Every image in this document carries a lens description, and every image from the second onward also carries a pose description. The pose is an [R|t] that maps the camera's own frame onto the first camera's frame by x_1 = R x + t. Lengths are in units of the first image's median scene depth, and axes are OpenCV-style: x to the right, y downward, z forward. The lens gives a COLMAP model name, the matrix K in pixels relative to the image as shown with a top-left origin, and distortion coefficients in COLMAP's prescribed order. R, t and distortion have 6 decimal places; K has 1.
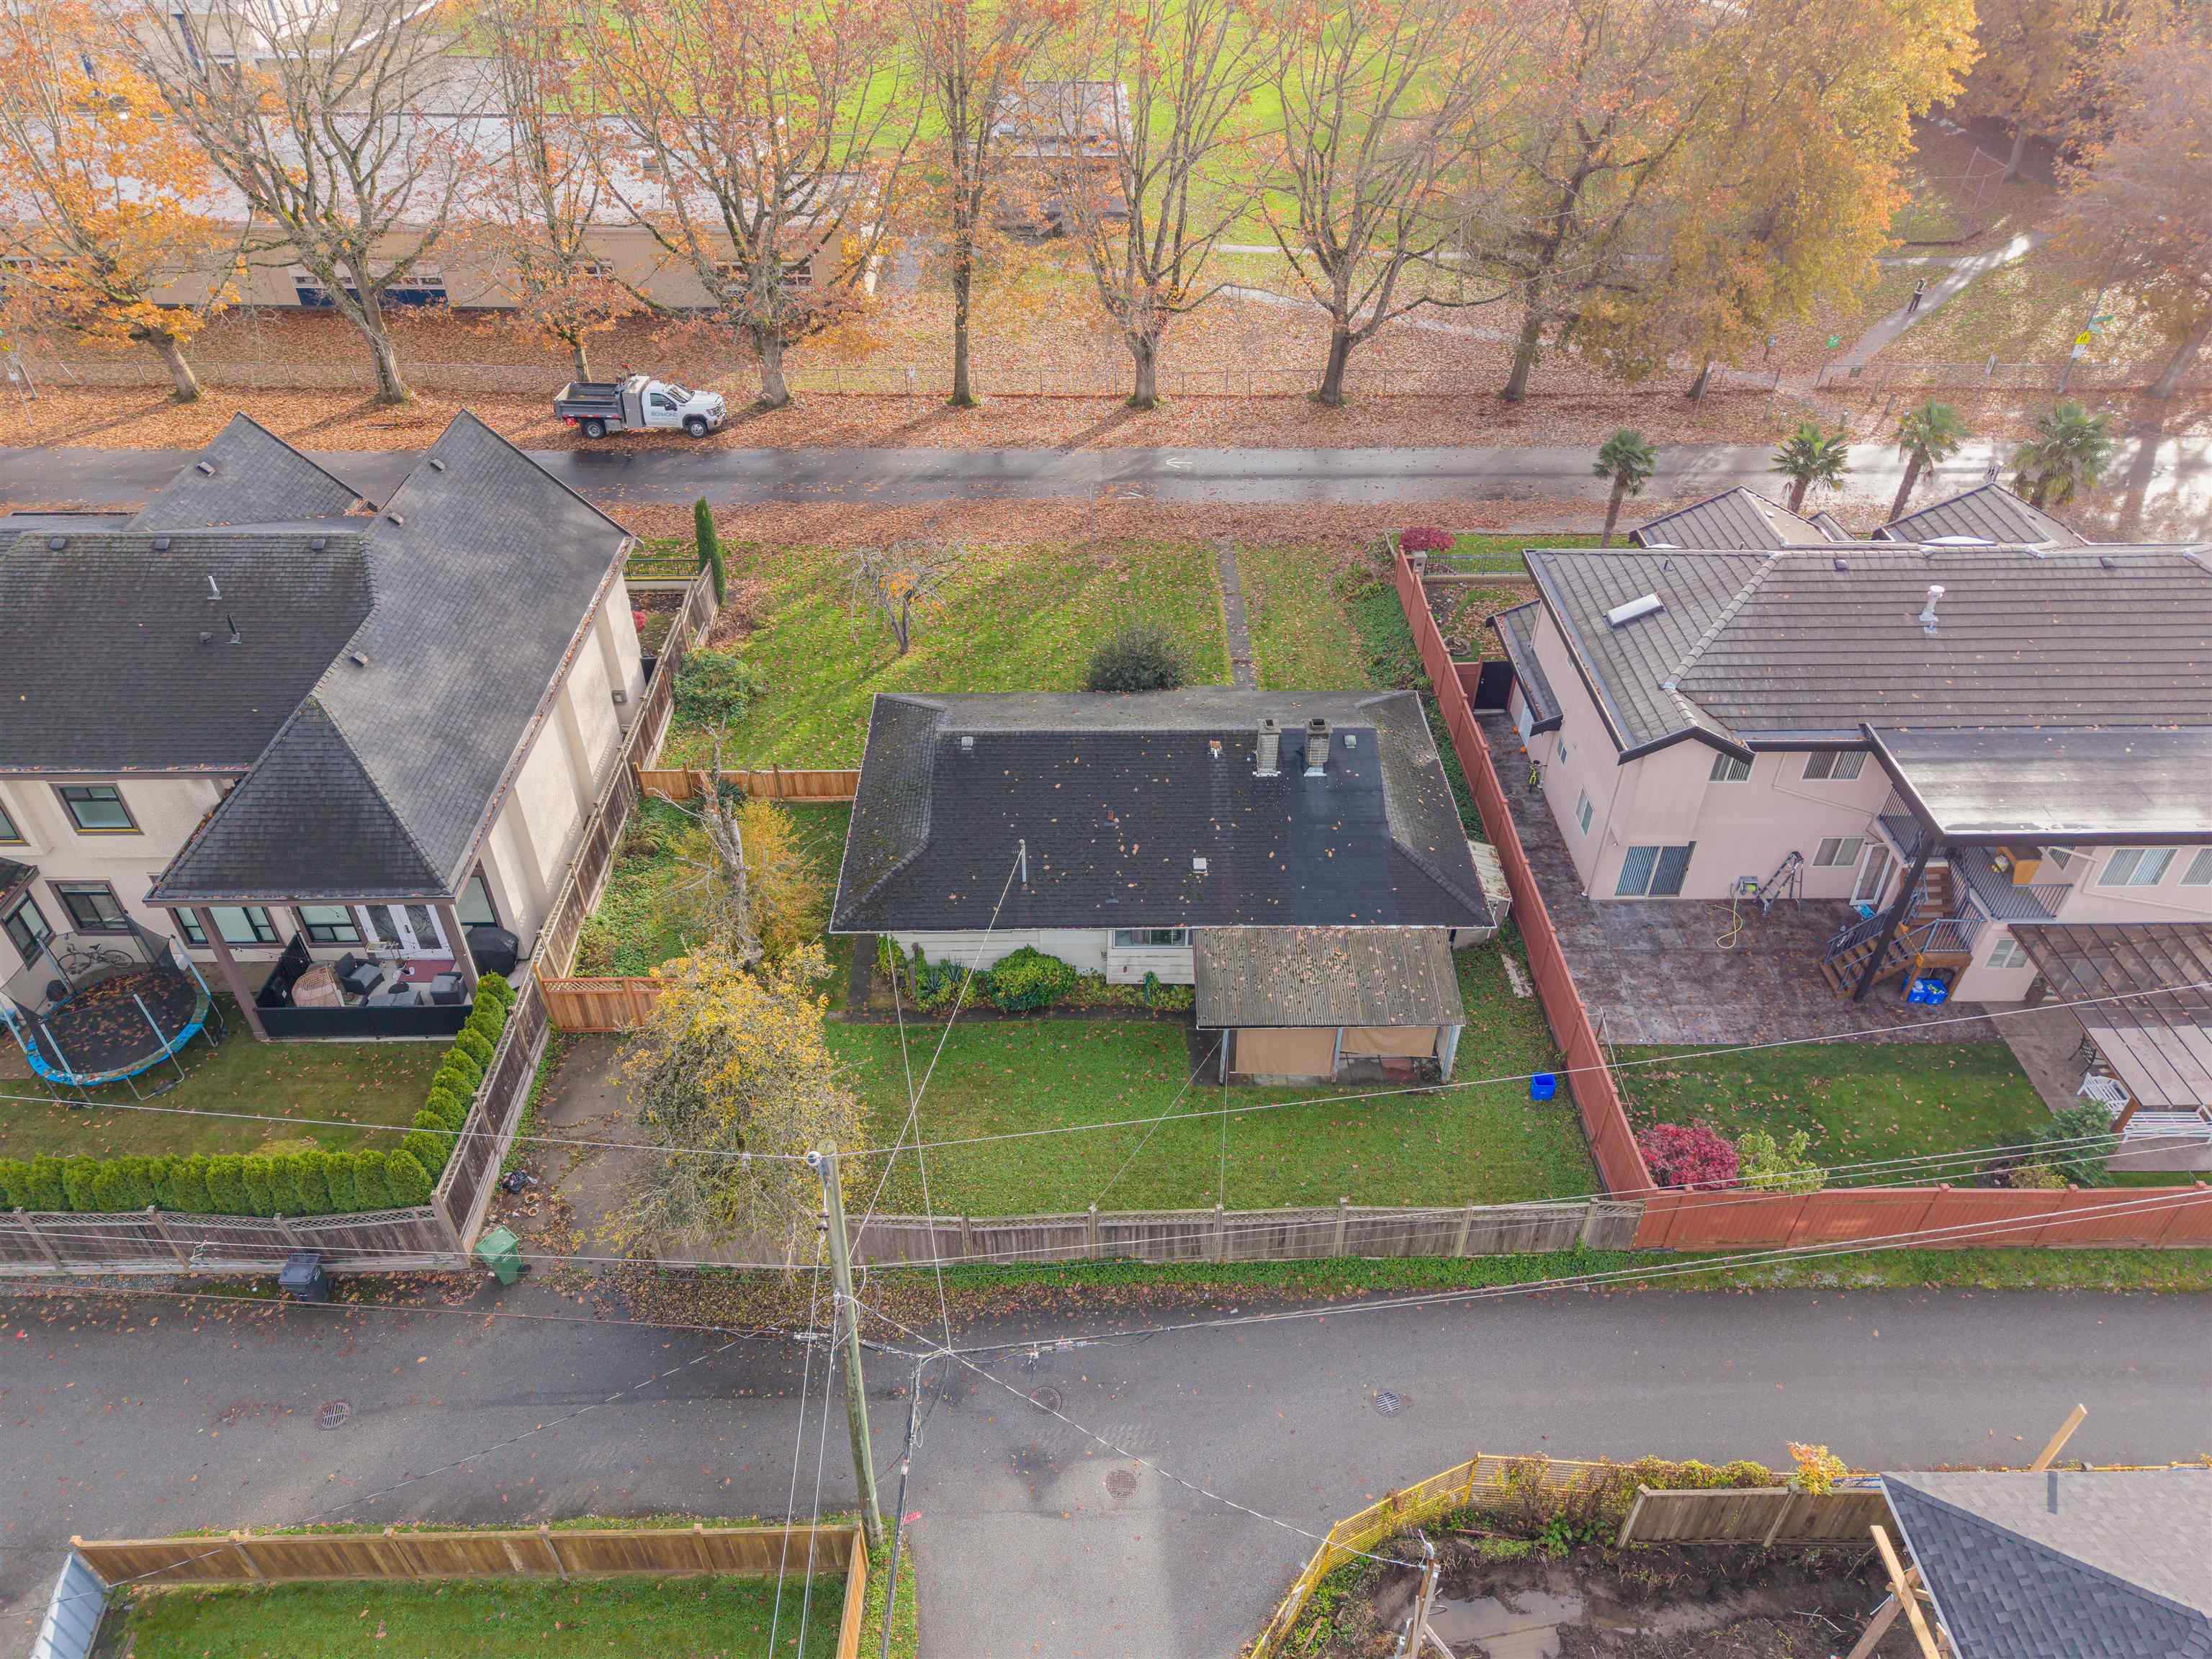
lens RADIAL K [[1482.8, 0, 1106.0], [0, 1482.8, 829.5], [0, 0, 1]] dist [0.021772, -0.004621]
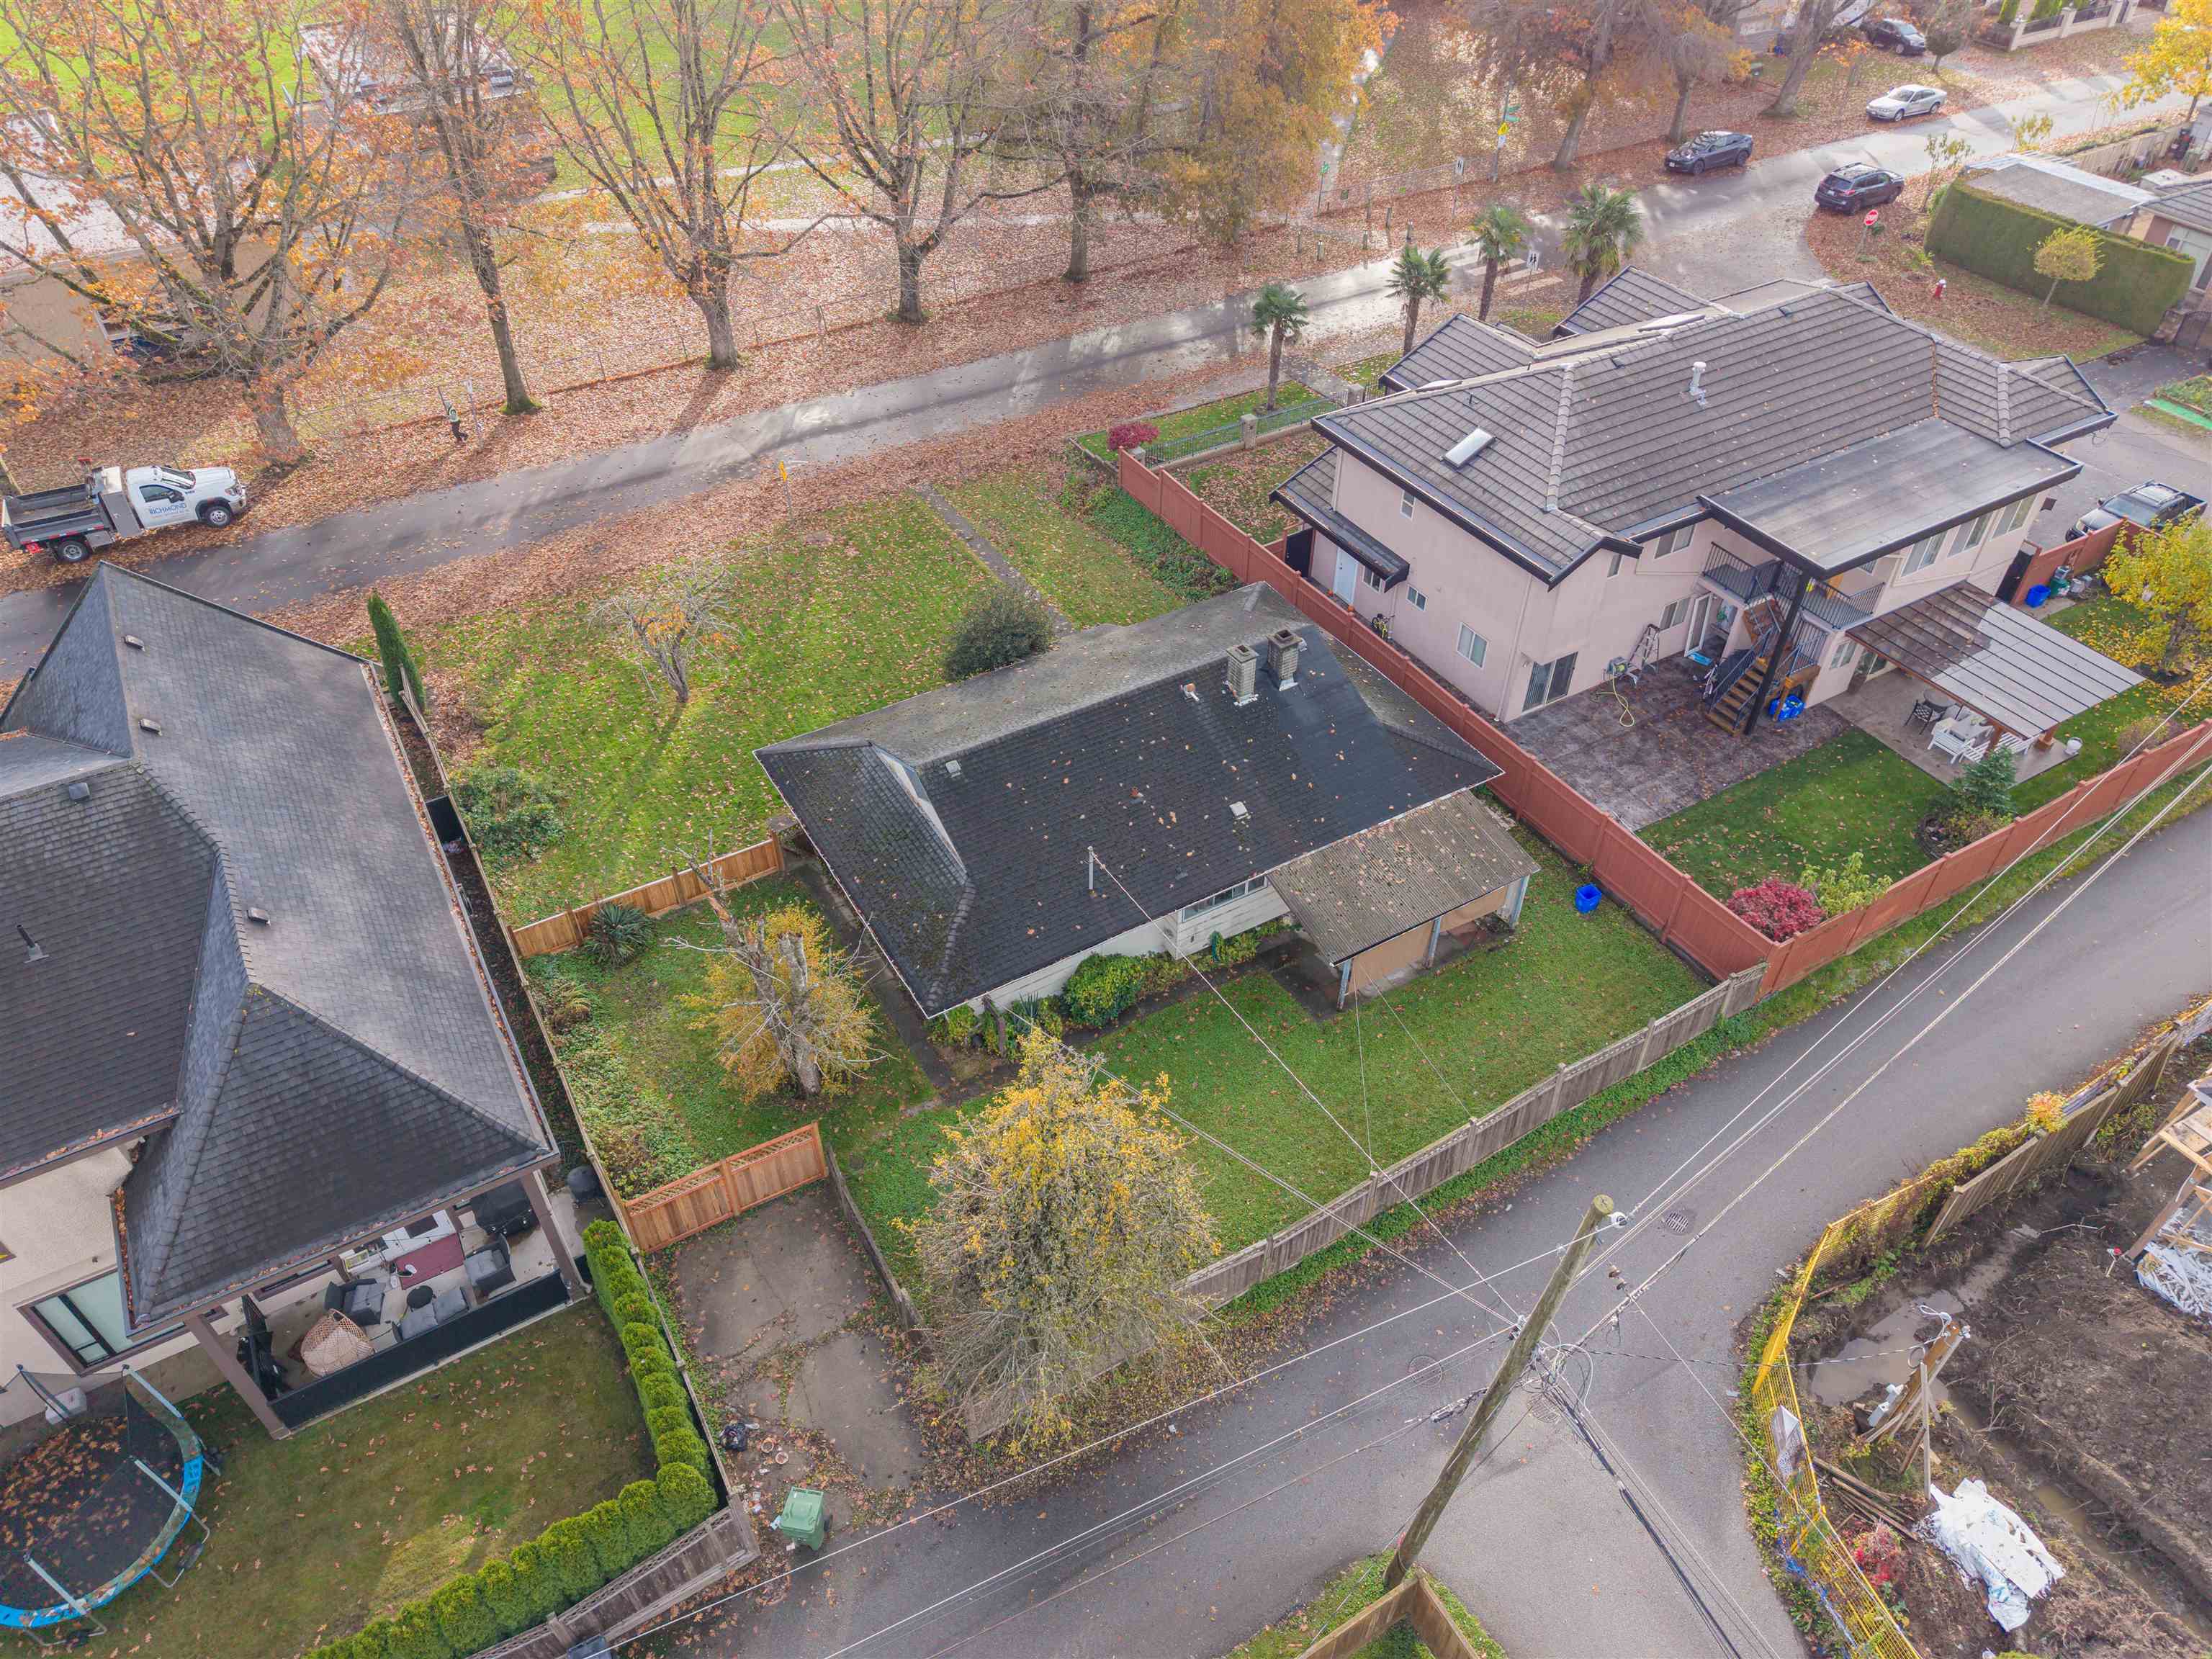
lens RADIAL K [[1482.8, 0, 1106.0], [0, 1482.8, 829.5], [0, 0, 1]] dist [0.021772, -0.004621]
pose [[0.870264, -0.332931, 0.363040, -0.349719], [0.309374, 0.942937, 0.123116, -0.104694], [-0.383313, 0.005172, 0.923604, 0.131318]]
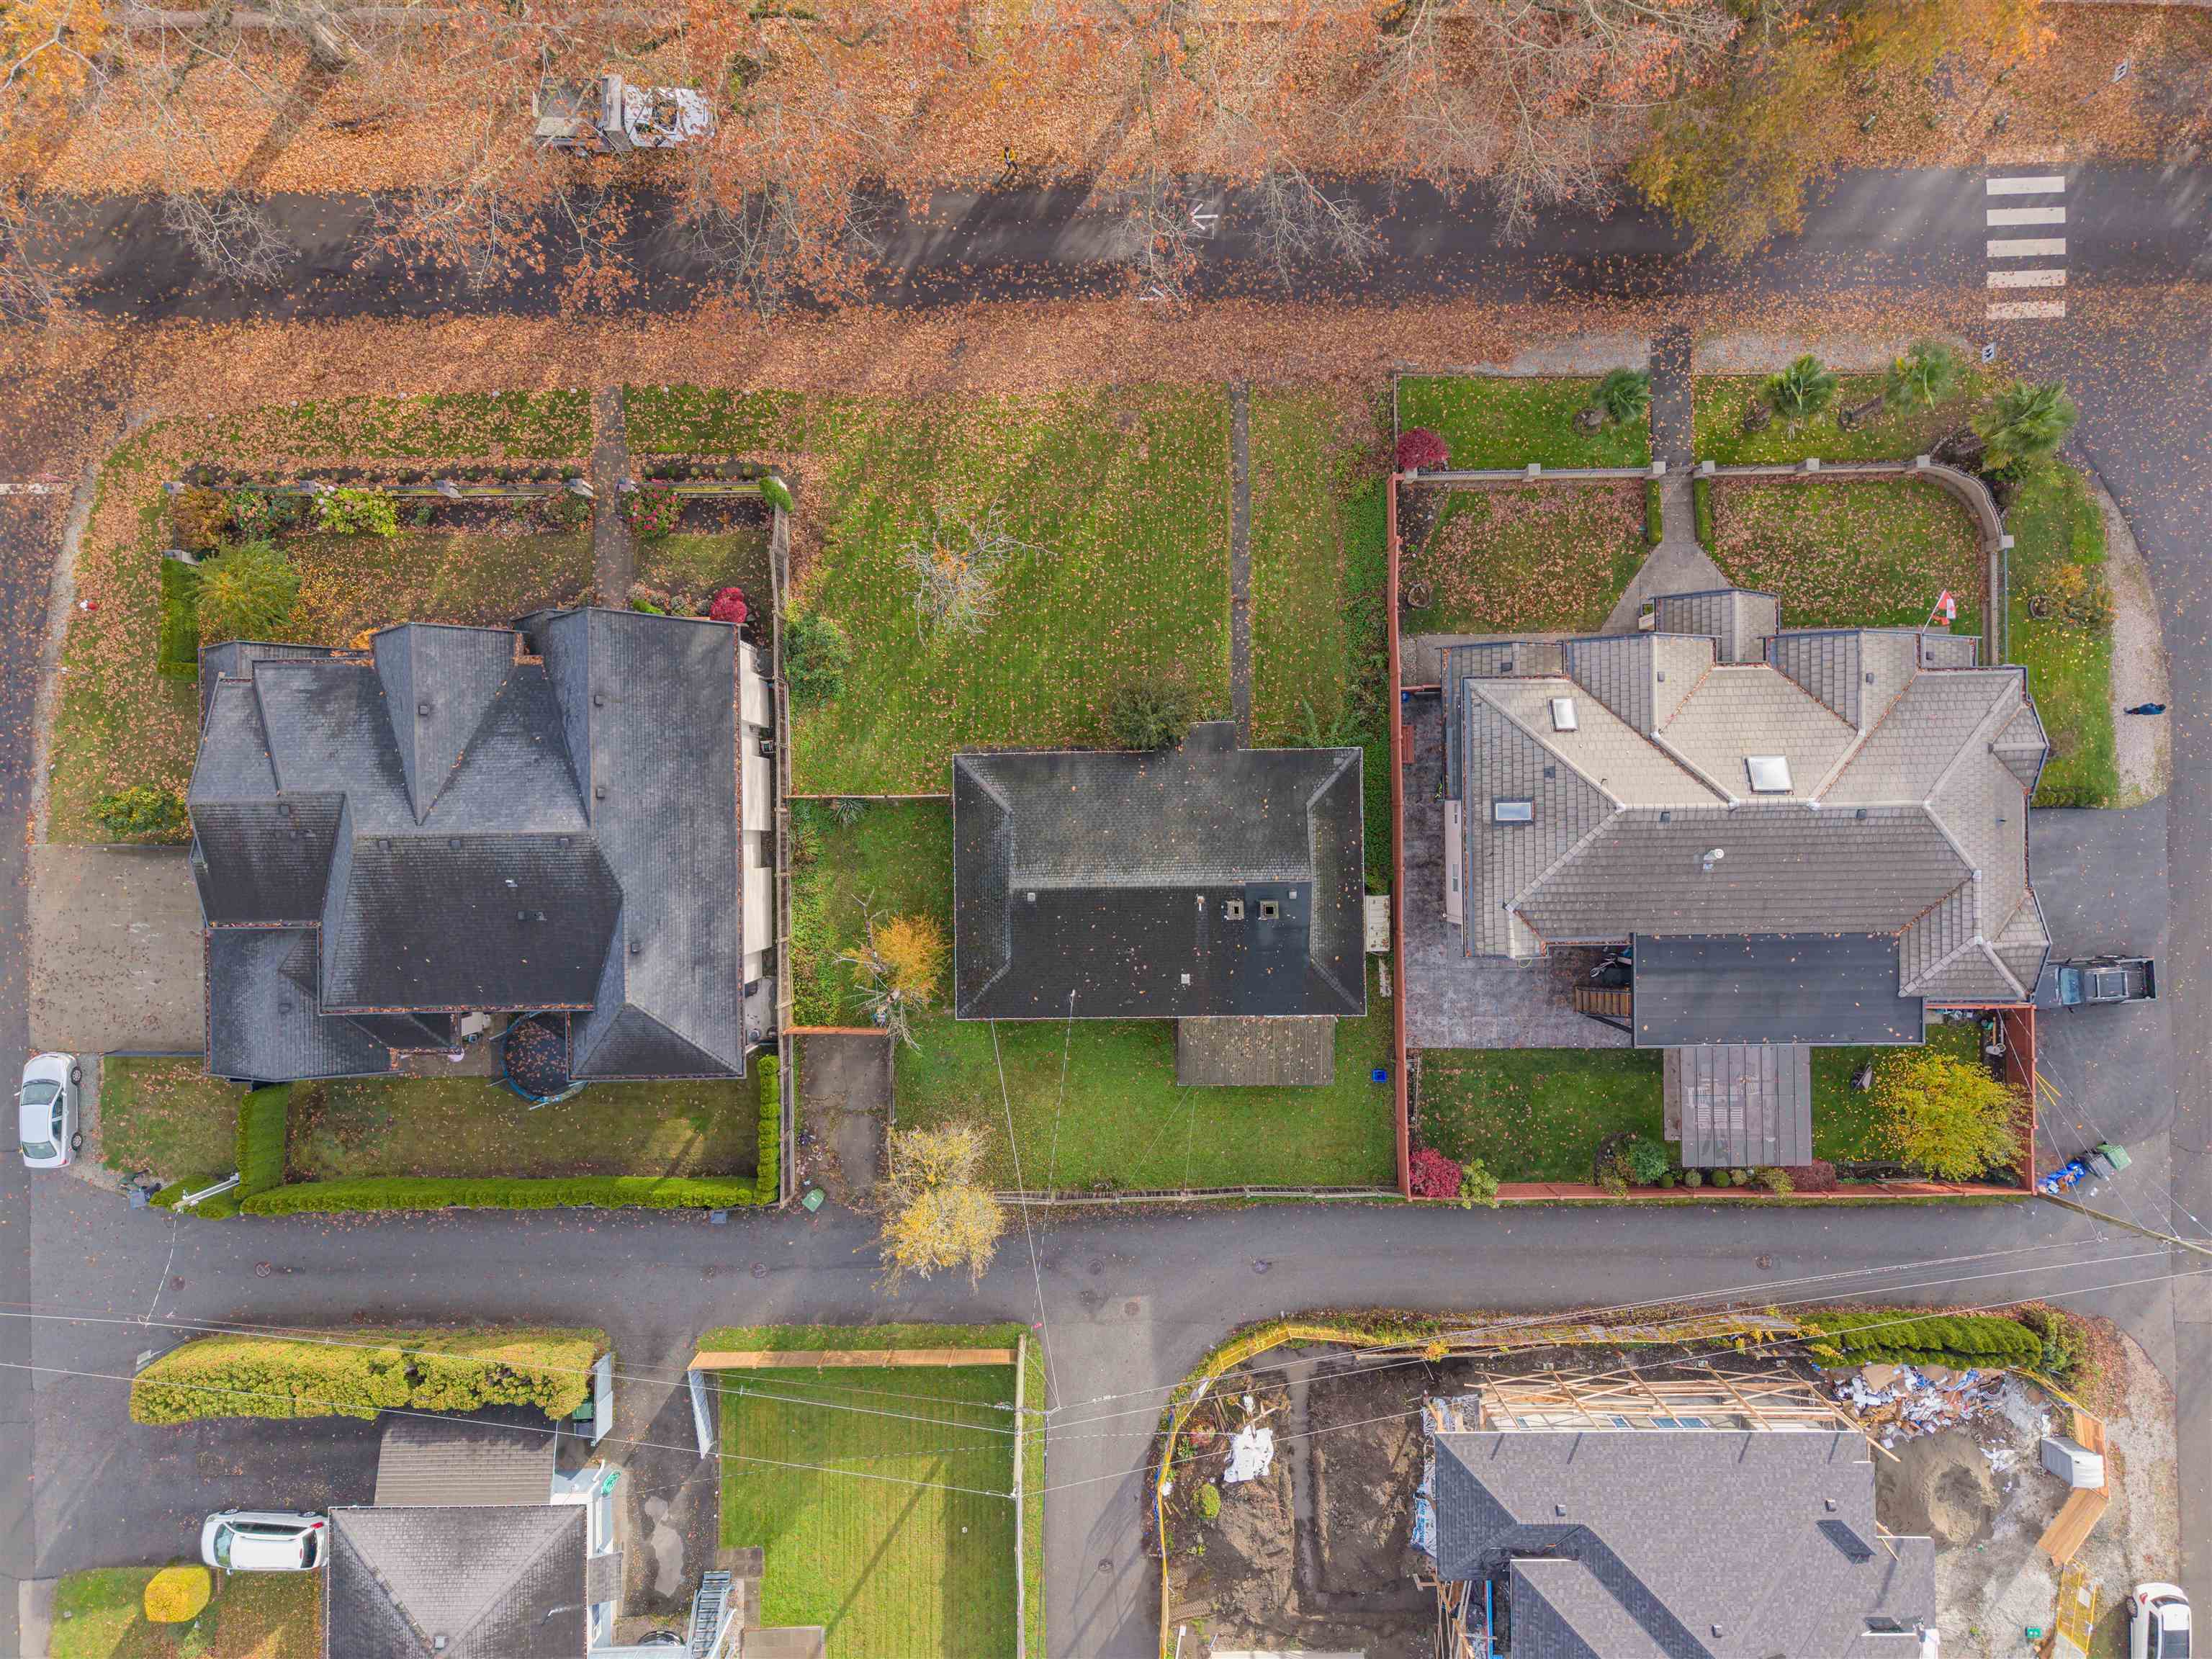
lens RADIAL K [[1482.8, 0, 1106.0], [0, 1482.8, 829.5], [0, 0, 1]] dist [0.021772, -0.004621]
pose [[0.999922, 0.005355, -0.011268, -0.003588], [0.005522, 0.619946, 0.784625, -1.240614], [0.011188, -0.784626, 0.619868, 0.142182]]
